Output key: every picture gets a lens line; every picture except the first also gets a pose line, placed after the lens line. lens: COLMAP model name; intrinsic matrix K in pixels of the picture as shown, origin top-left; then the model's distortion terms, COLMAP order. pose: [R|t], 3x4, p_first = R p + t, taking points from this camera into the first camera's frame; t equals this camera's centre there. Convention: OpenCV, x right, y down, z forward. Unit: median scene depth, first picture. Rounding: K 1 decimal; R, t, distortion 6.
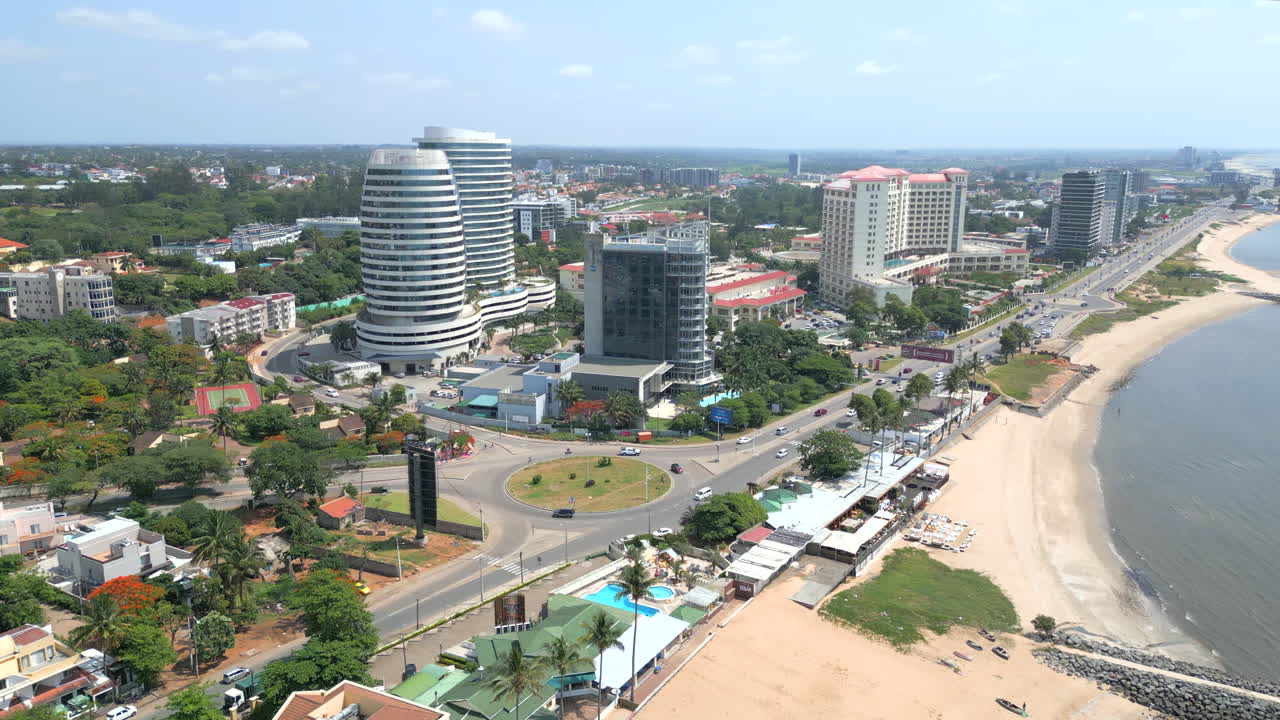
lens RADIAL K [[987.0, 0, 638.5], [0, 987.0, 349.0], [0, 0, 1]] dist [0.095851, -0.062142]
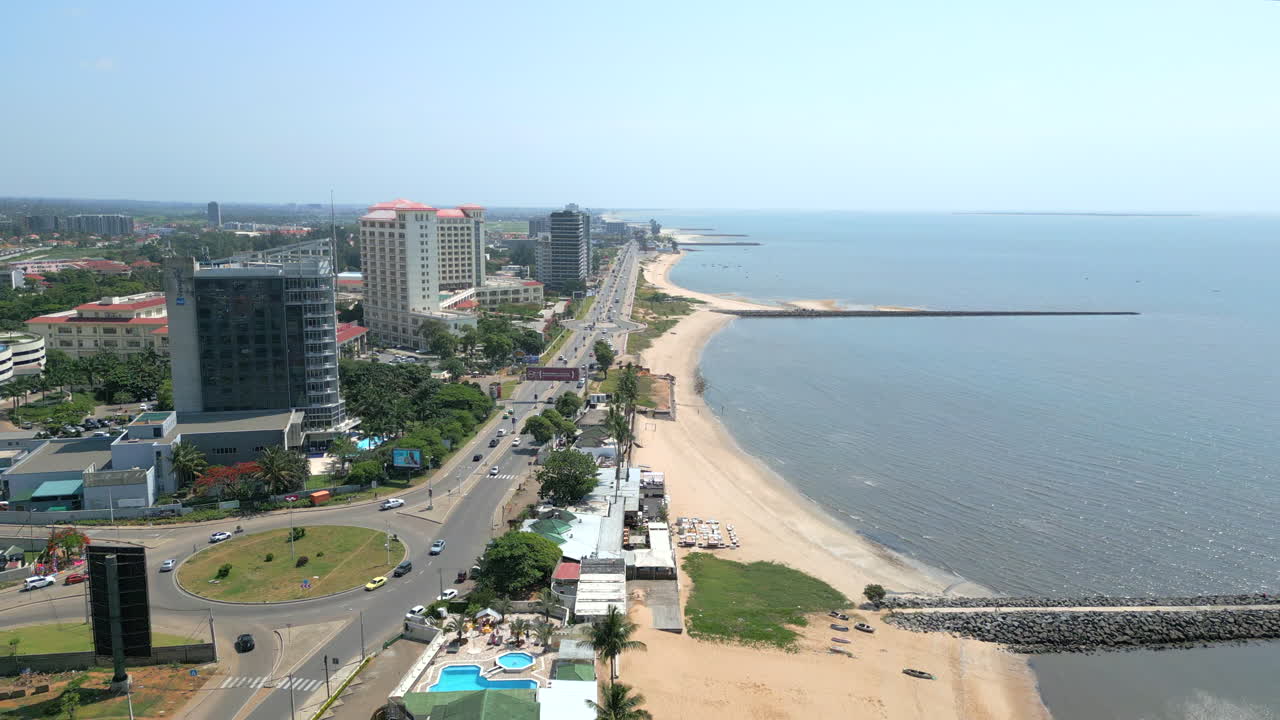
lens RADIAL K [[987.0, 0, 649.5], [0, 987.0, 363.1], [0, 0, 1]] dist [0.095851, -0.062142]
pose [[0.836779, -0.086311, 0.540695, -0.209110], [0.108058, 0.994108, -0.008540, 0.016646], [-0.536772, 0.065573, 0.841175, 0.167708]]
